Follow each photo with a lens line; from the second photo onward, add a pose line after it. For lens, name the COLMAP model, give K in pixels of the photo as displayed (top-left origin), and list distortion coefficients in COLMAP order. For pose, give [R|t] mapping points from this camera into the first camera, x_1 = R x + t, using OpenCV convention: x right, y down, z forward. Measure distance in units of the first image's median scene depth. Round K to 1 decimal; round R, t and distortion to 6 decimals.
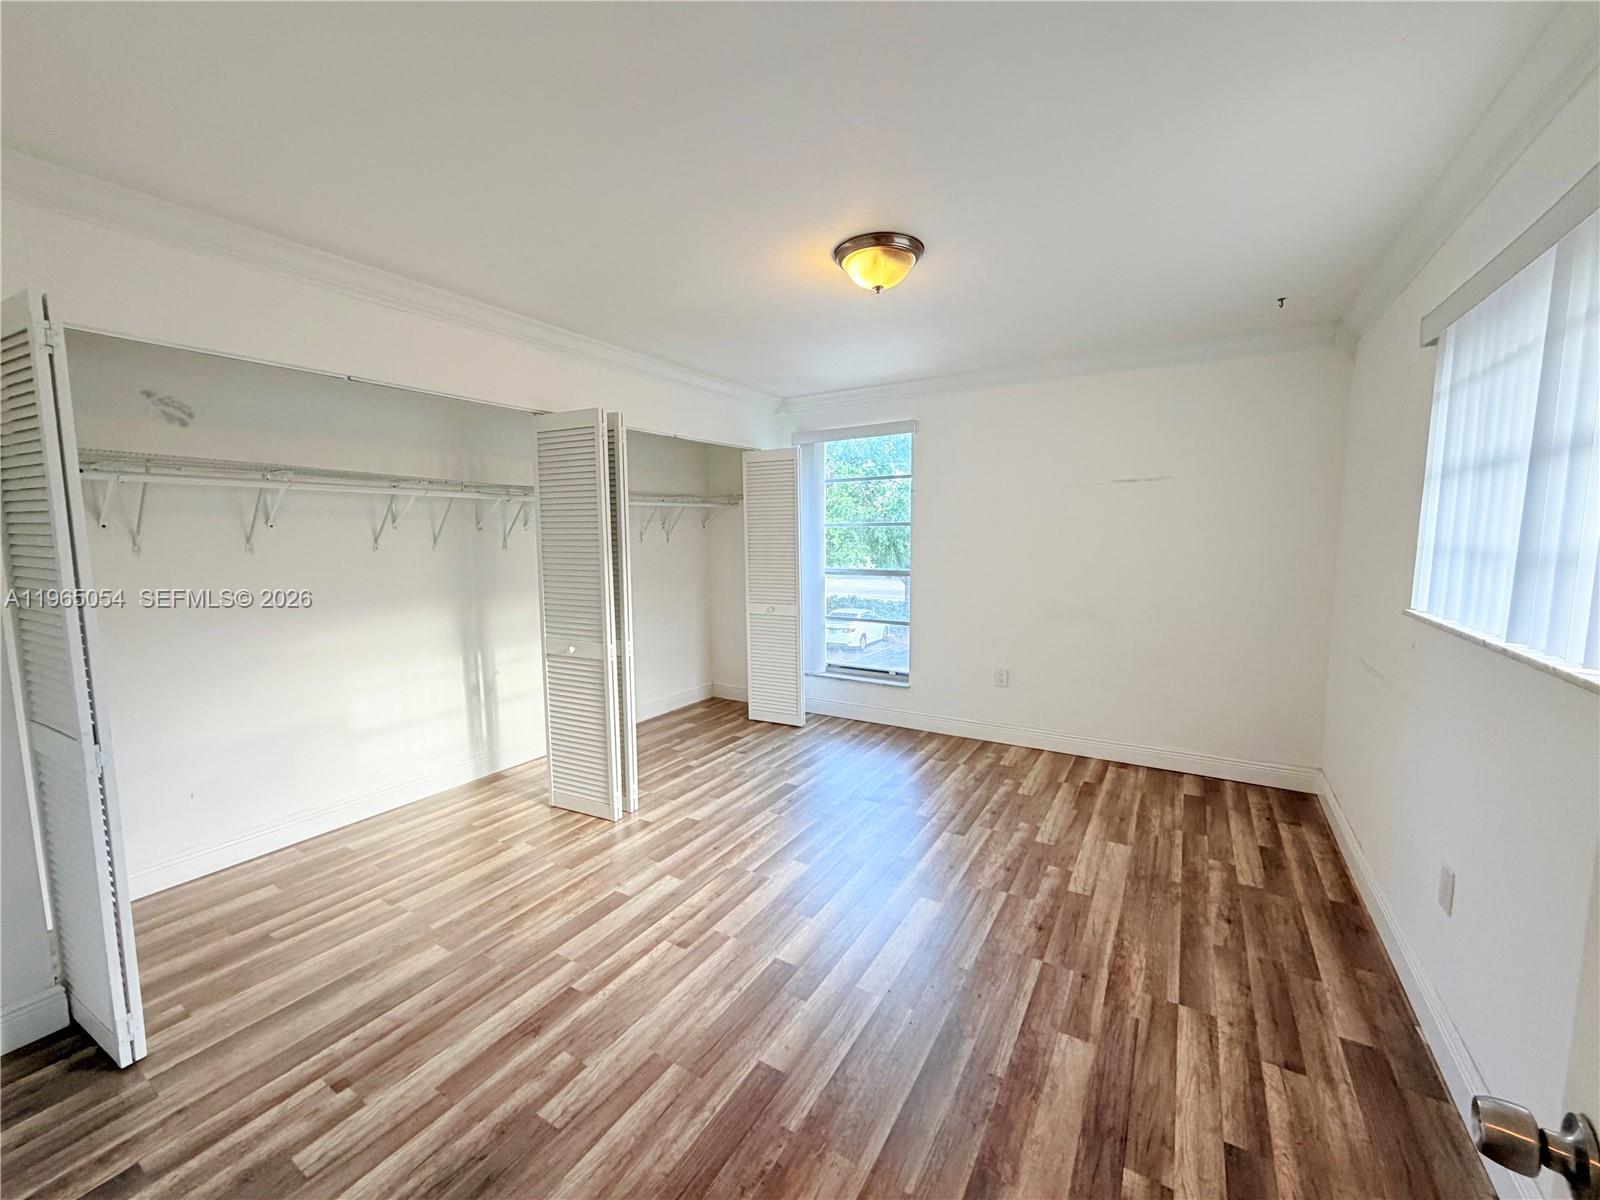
lens RADIAL K [[638.4, 0, 795.3], [0, 638.4, 602.3], [0, 0, 1]] dist [0.001819, -0.000689]
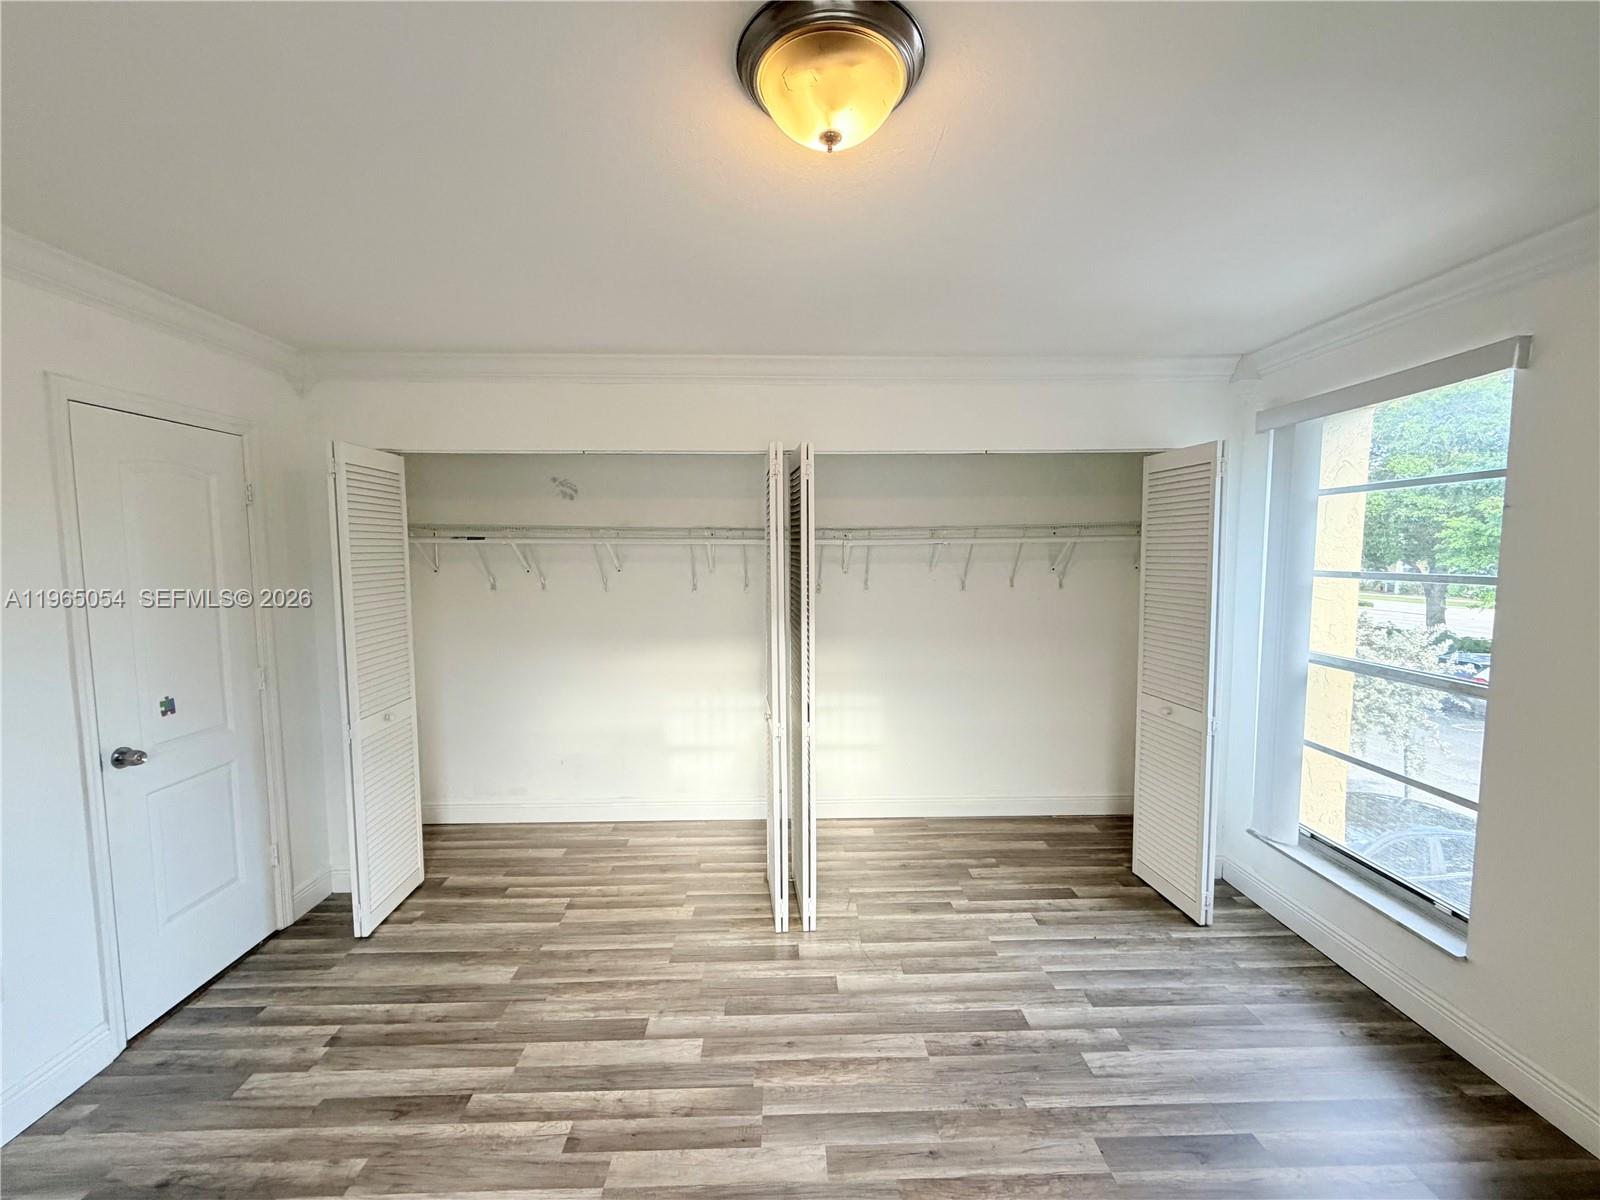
lens RADIAL K [[638.4, 0, 795.9], [0, 638.4, 600.7], [0, 0, 1]] dist [0.001819, -0.000689]
pose [[0.542981, 0.074164, -0.836464, 0.396422], [-0.092430, 0.995318, 0.028249, -0.113906], [0.834643, 0.061975, 0.547294, 0.534373]]
